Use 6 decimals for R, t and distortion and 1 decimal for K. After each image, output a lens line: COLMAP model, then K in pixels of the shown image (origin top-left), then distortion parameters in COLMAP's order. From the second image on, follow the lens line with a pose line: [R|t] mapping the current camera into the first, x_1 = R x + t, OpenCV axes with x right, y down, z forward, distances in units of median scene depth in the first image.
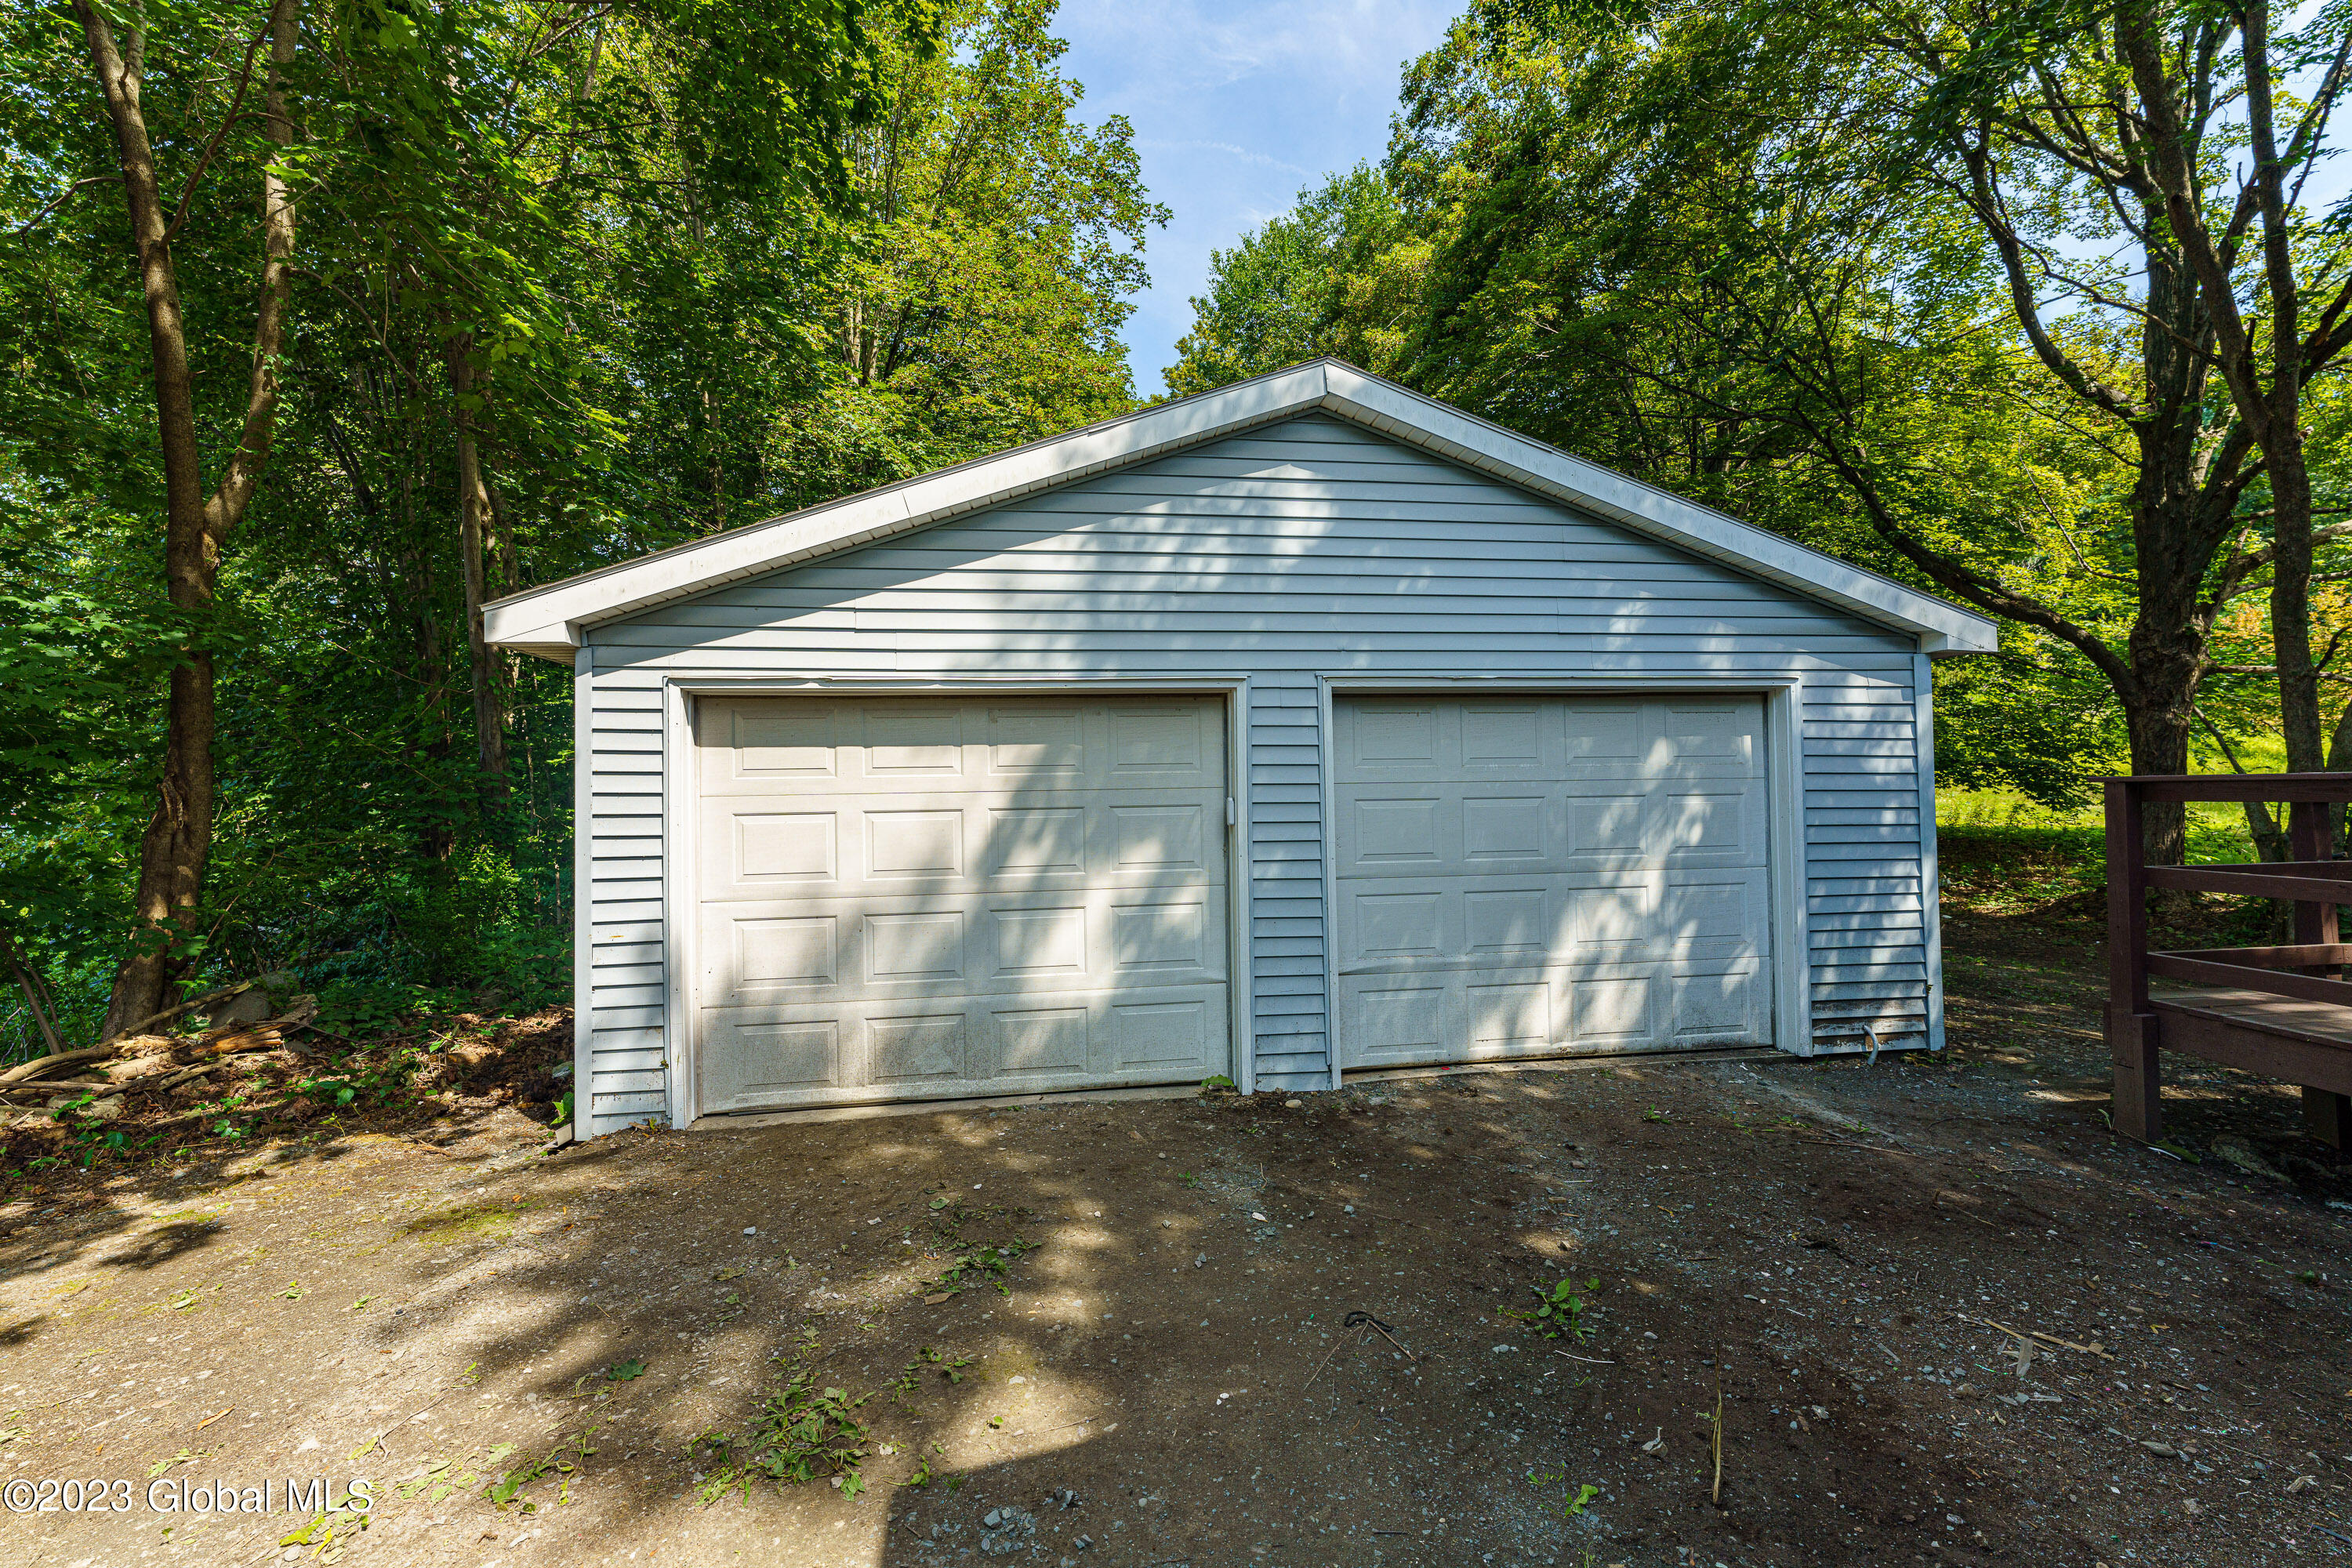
lens RADIAL K [[936.0, 0, 1169.2], [0, 936.0, 784.2], [0, 0, 1]] dist [0.001913, -0.000209]
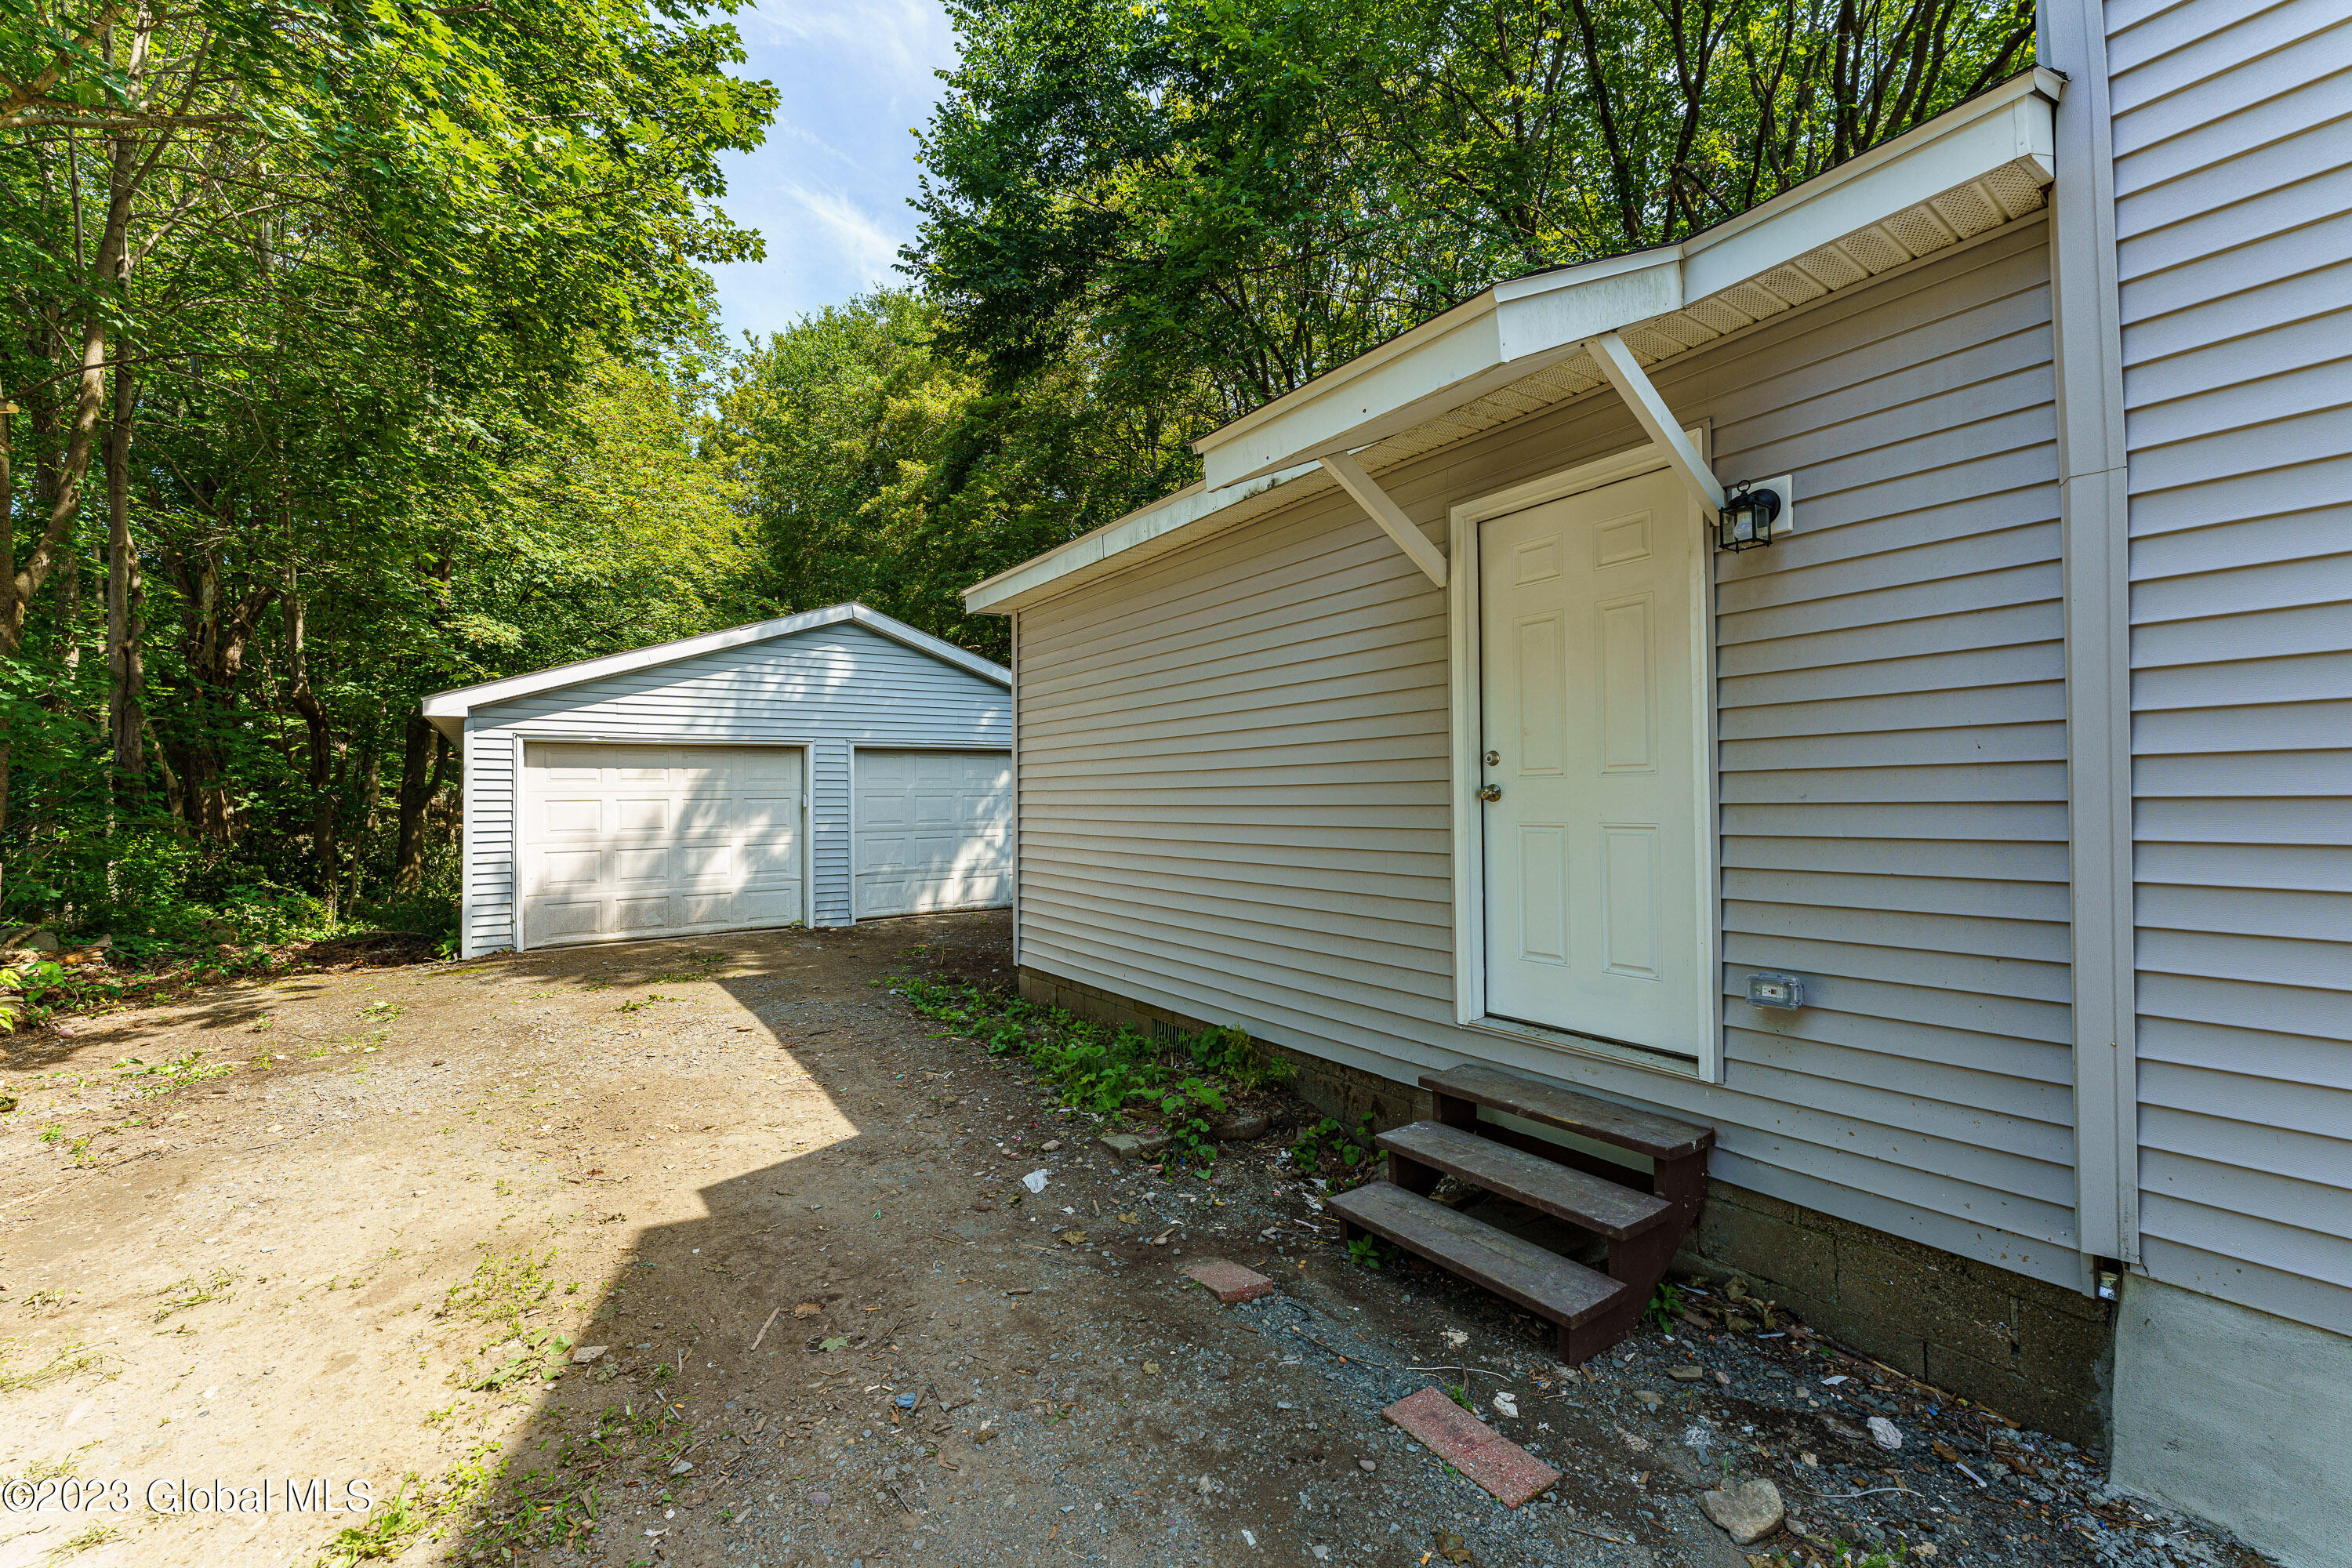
lens RADIAL K [[936.0, 0, 1163.4], [0, 936.0, 784.6], [0, 0, 1]] dist [0.001913, -0.000209]
pose [[0.895355, 0.013192, 0.445157, -0.160085], [-0.009372, 0.999898, -0.010780, 0.006374], [-0.445254, 0.005480, 0.895388, -1.351598]]
